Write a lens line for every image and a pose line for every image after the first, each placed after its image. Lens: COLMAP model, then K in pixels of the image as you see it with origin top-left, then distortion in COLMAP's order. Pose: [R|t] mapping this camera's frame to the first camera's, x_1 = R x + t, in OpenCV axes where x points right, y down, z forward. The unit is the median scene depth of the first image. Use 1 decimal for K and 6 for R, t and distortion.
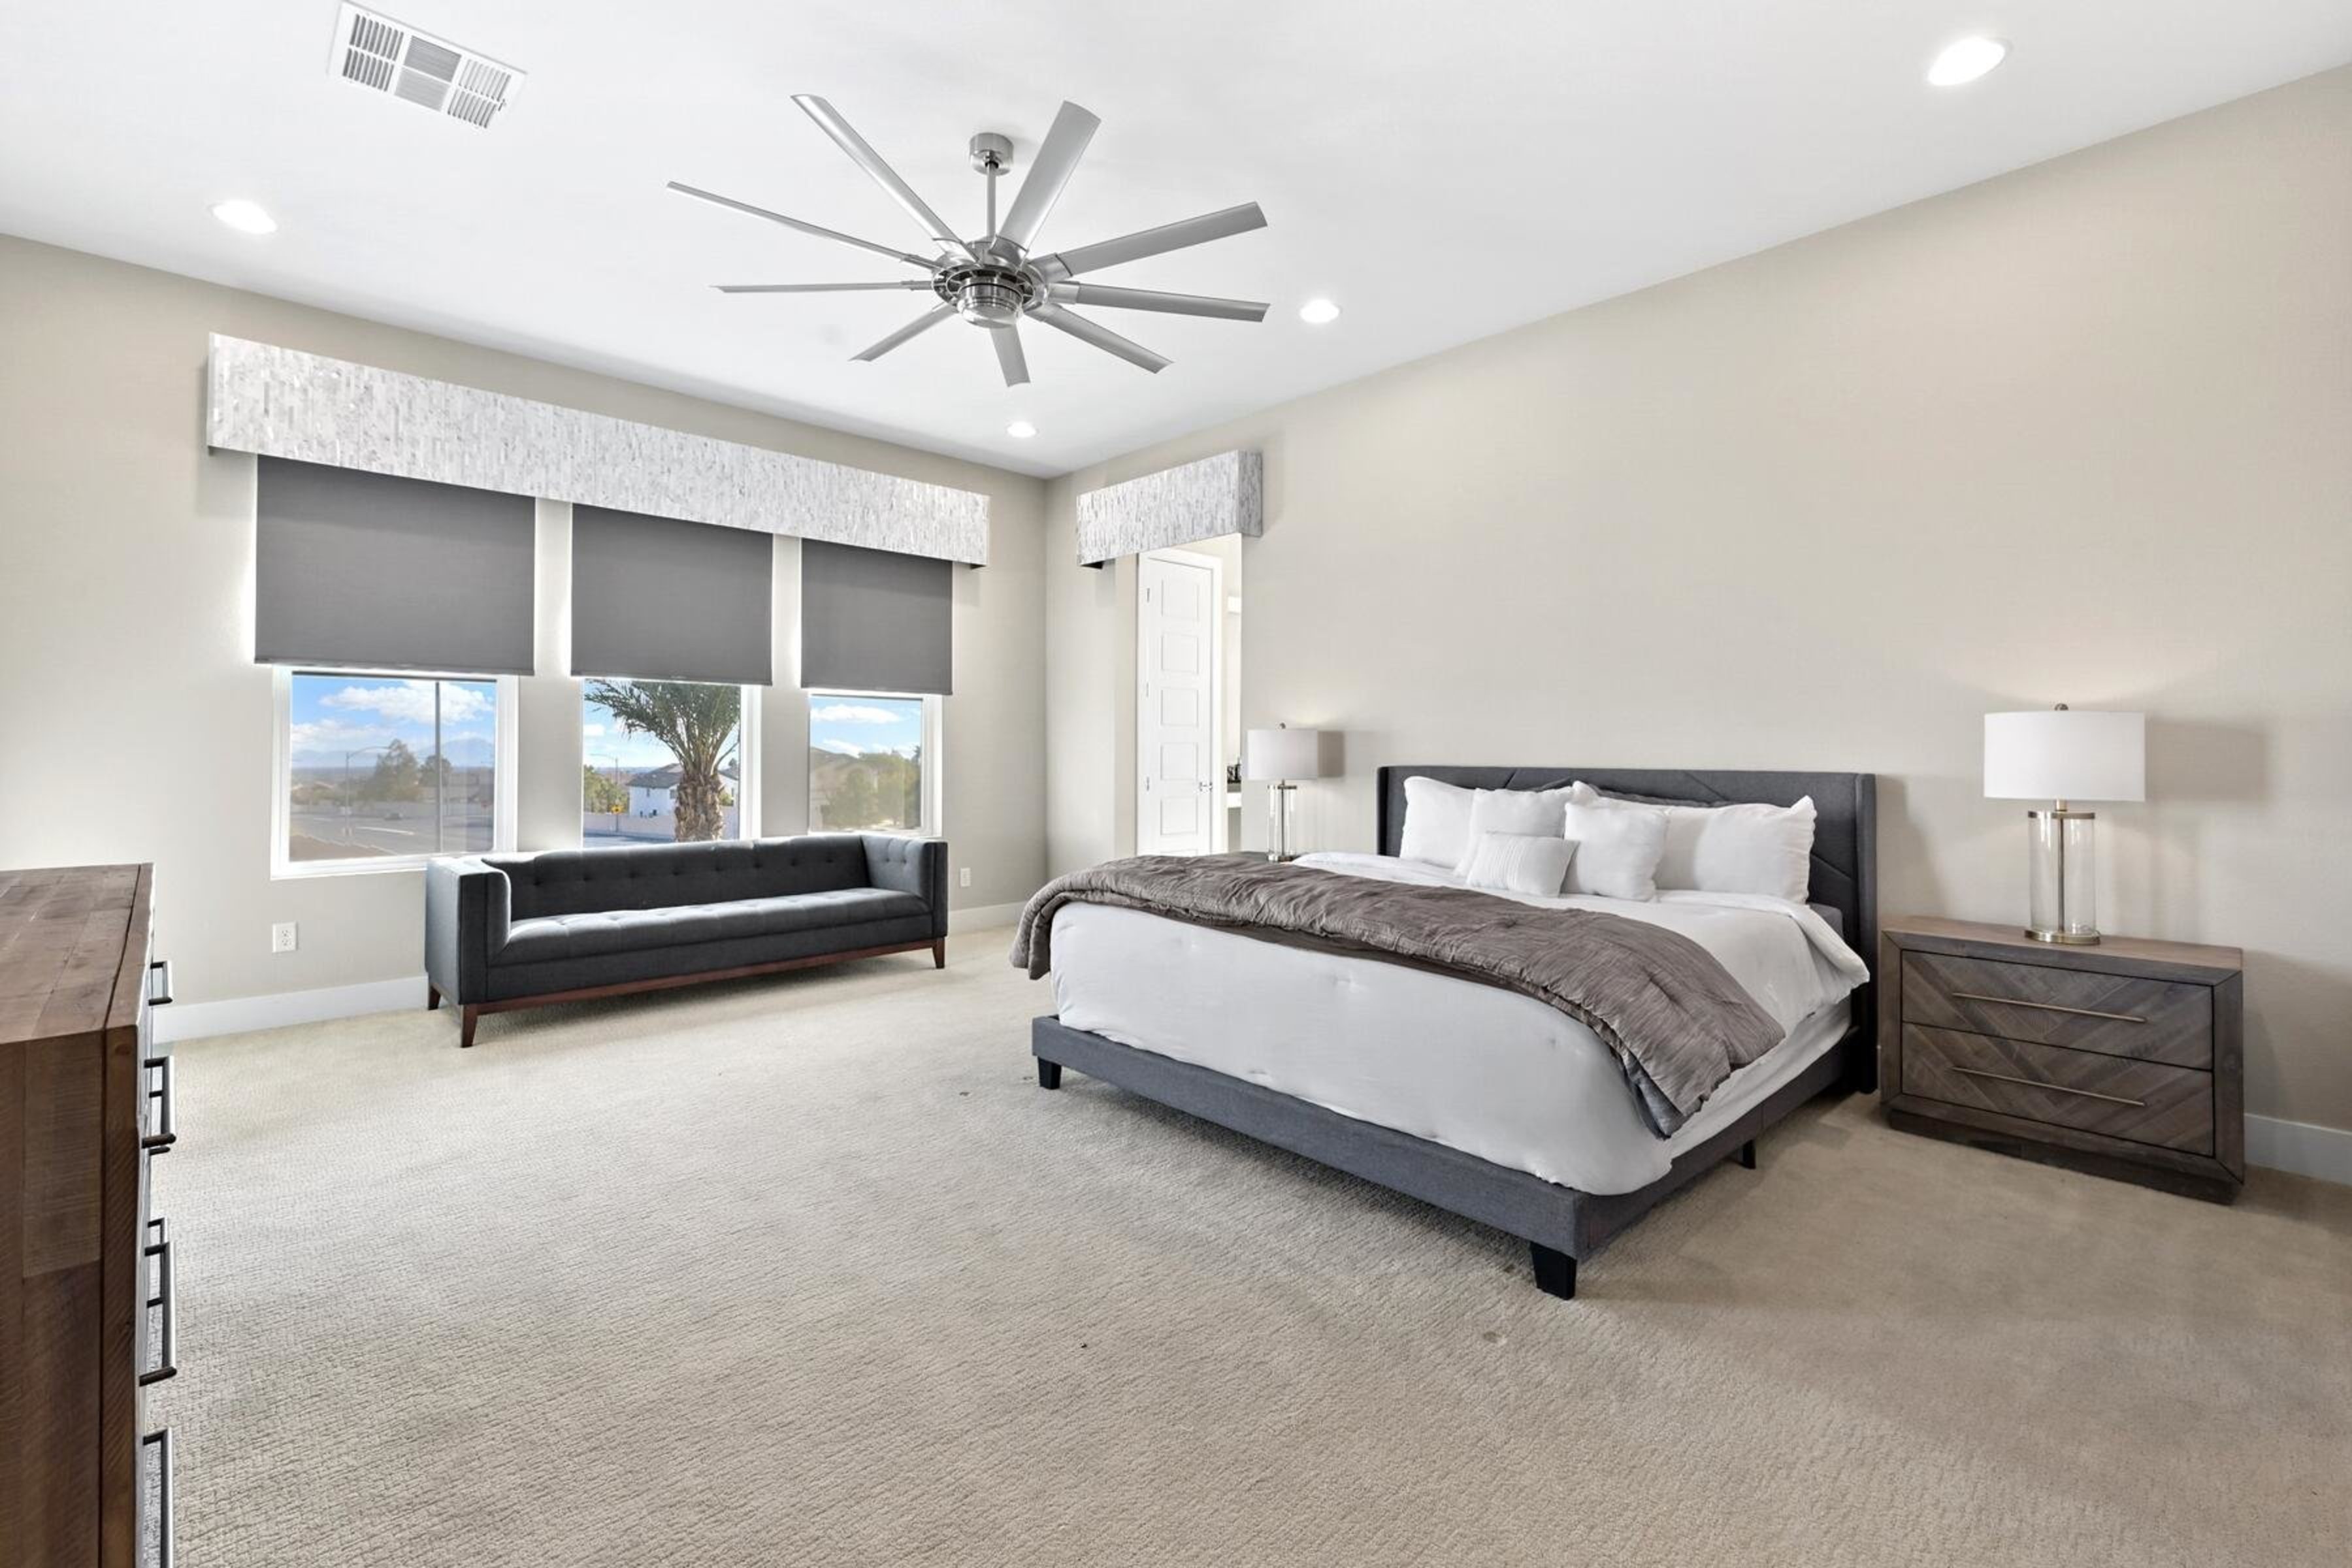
lens RADIAL K [[1017.4, 0, 1177.5], [0, 1017.4, 749.6], [0, 0, 1]] dist [0.000802, 0.000049]
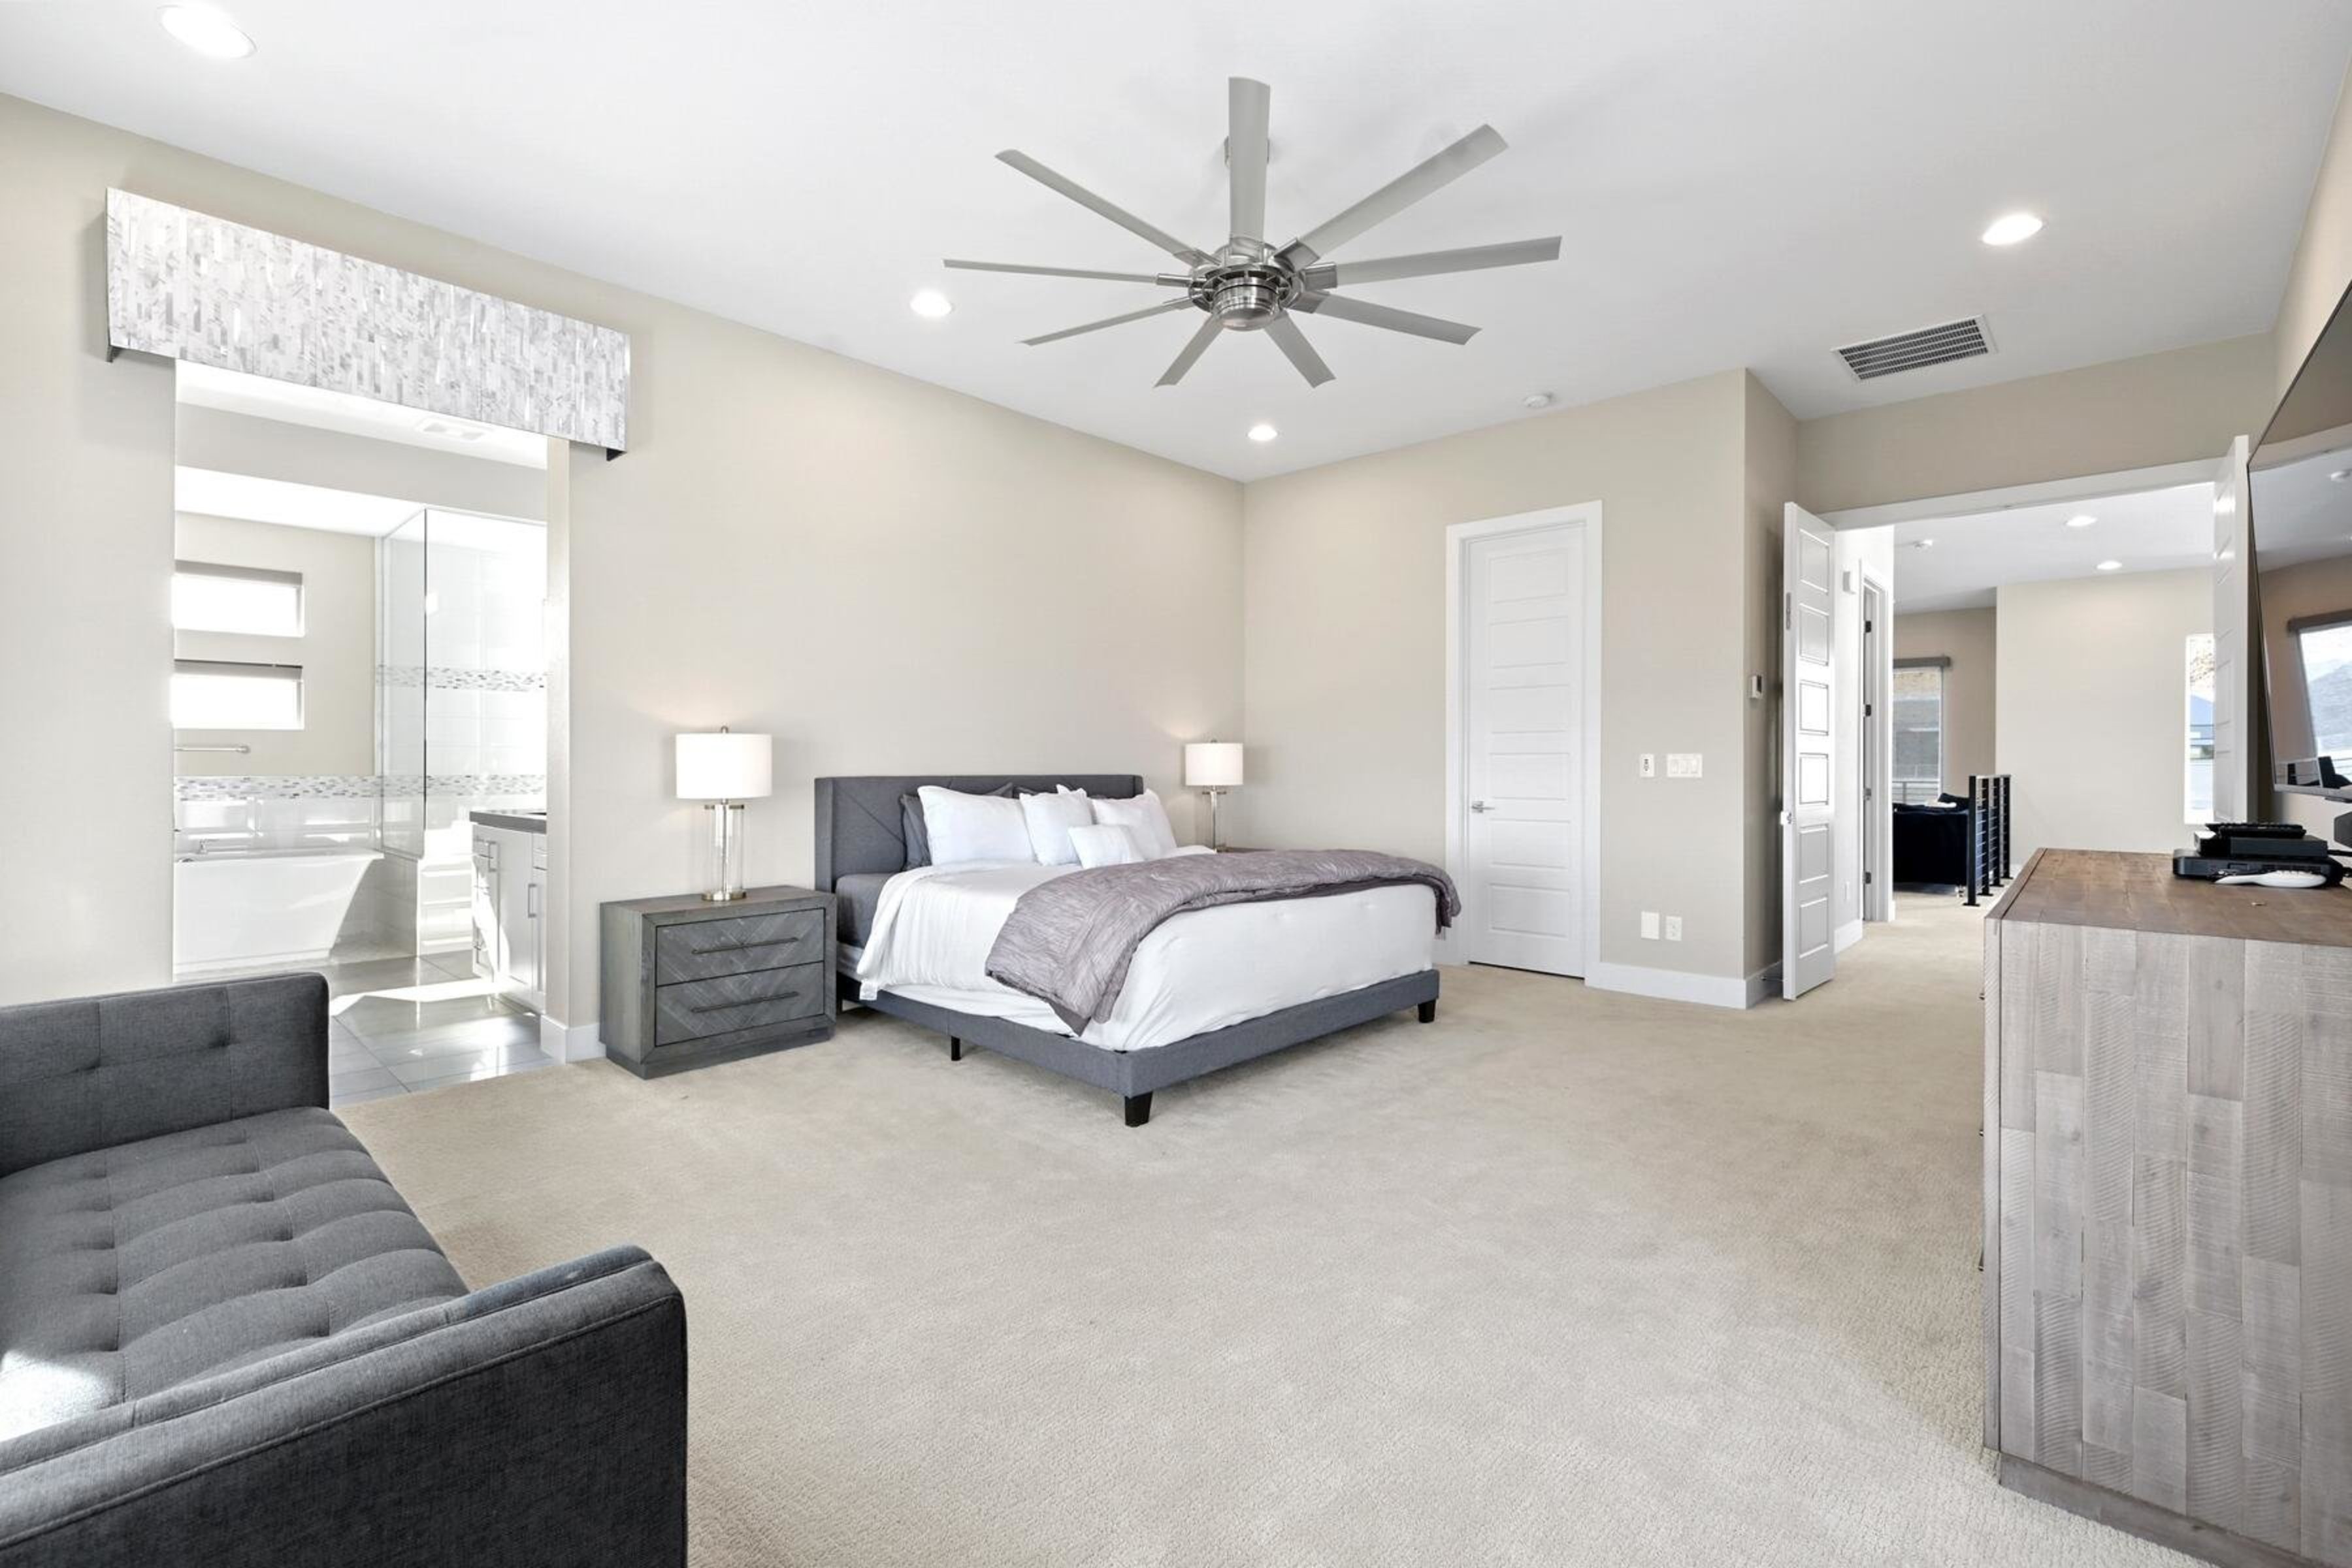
lens RADIAL K [[1028.9, 0, 1174.6], [0, 1028.9, 769.5], [0, 0, 1]] dist [0.001338, 0.000110]
pose [[-0.056807, -0.009390, 0.998341, -1.114078], [-0.010292, 0.999908, 0.008819, -0.001780], [-0.998332, -0.009774, -0.056898, 1.066888]]
